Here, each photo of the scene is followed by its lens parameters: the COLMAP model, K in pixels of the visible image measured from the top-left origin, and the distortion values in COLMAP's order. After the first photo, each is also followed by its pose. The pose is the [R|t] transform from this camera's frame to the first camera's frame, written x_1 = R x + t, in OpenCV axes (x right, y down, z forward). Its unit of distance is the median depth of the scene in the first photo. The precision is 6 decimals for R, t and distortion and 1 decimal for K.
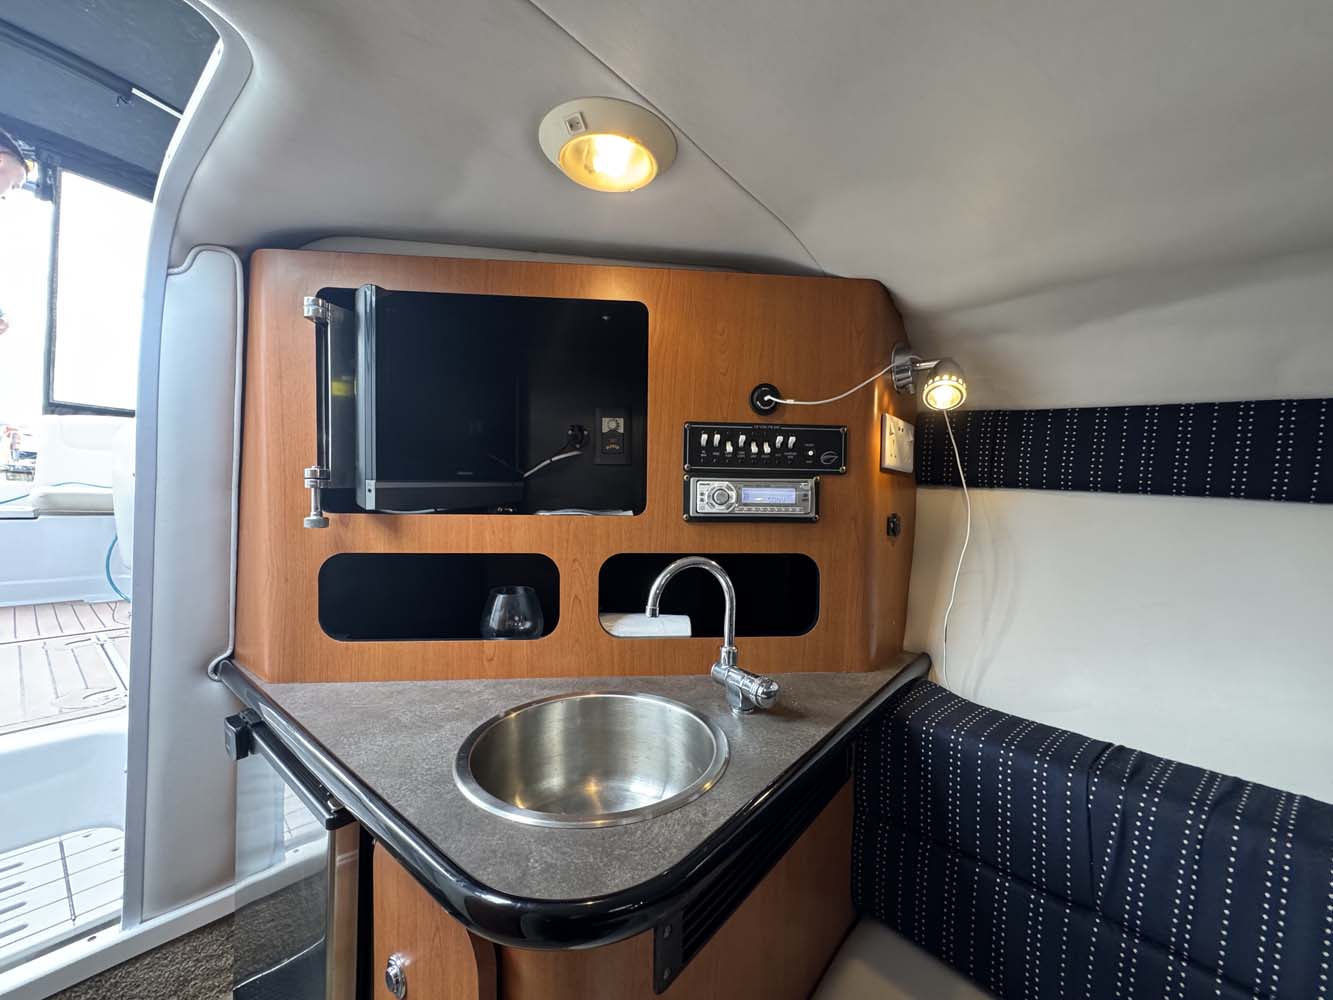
lens RADIAL K [[527.4, 0, 667.2], [0, 527.4, 498.7], [0, 0, 1]] dist [-0.003120, -0.000335]
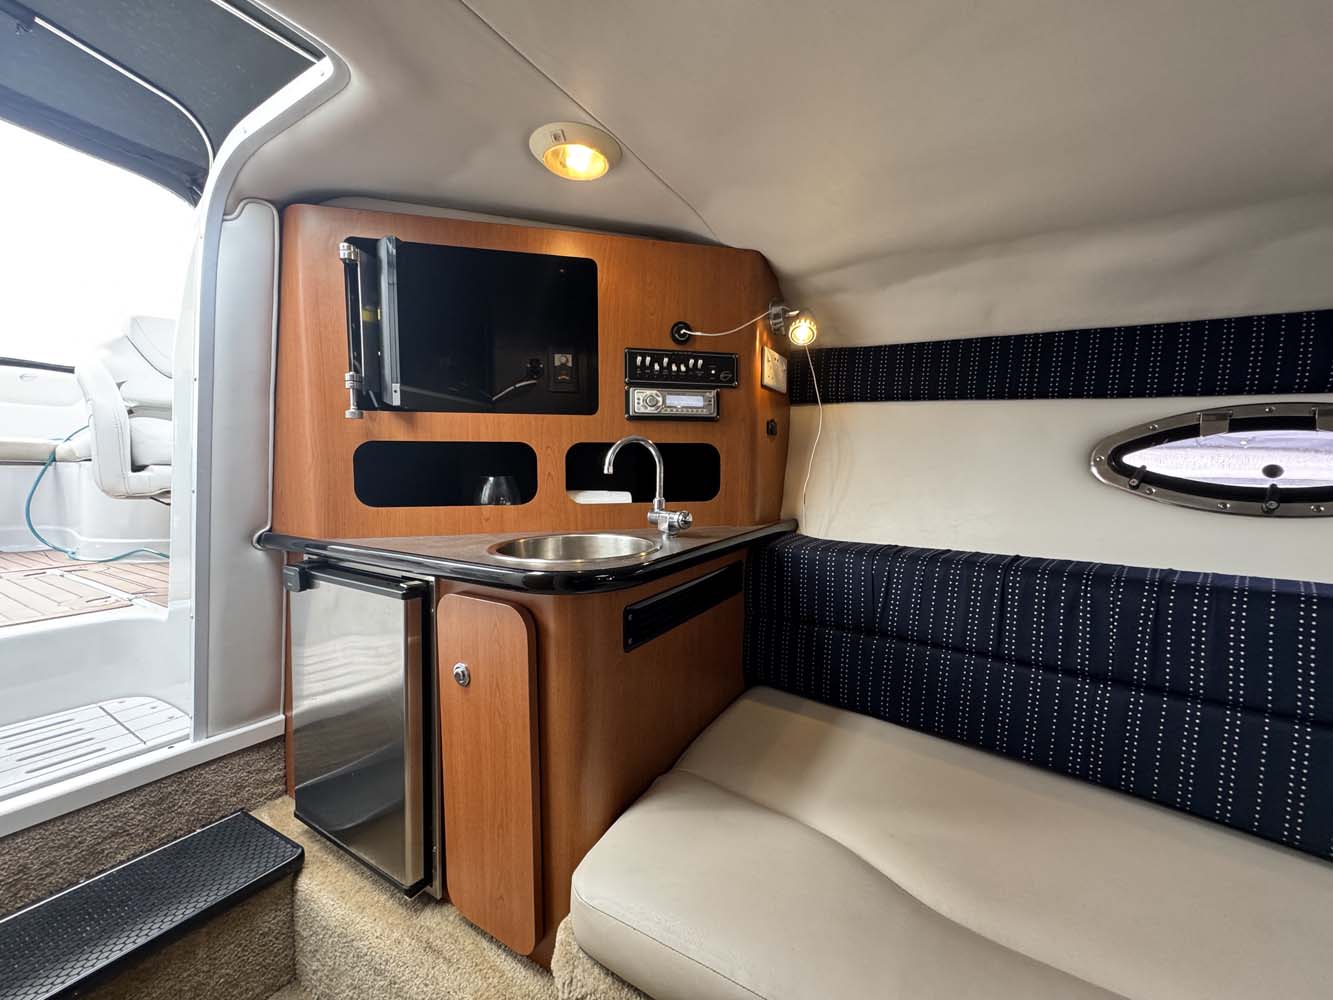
lens RADIAL K [[527.4, 0, 668.1], [0, 527.4, 497.7], [0, 0, 1]] dist [-0.003120, -0.000335]
pose [[0.988629, -0.023726, 0.148490, -0.071345], [0.016367, 0.998585, 0.050589, 0.184588], [-0.149480, -0.047584, 0.987619, -0.422262]]
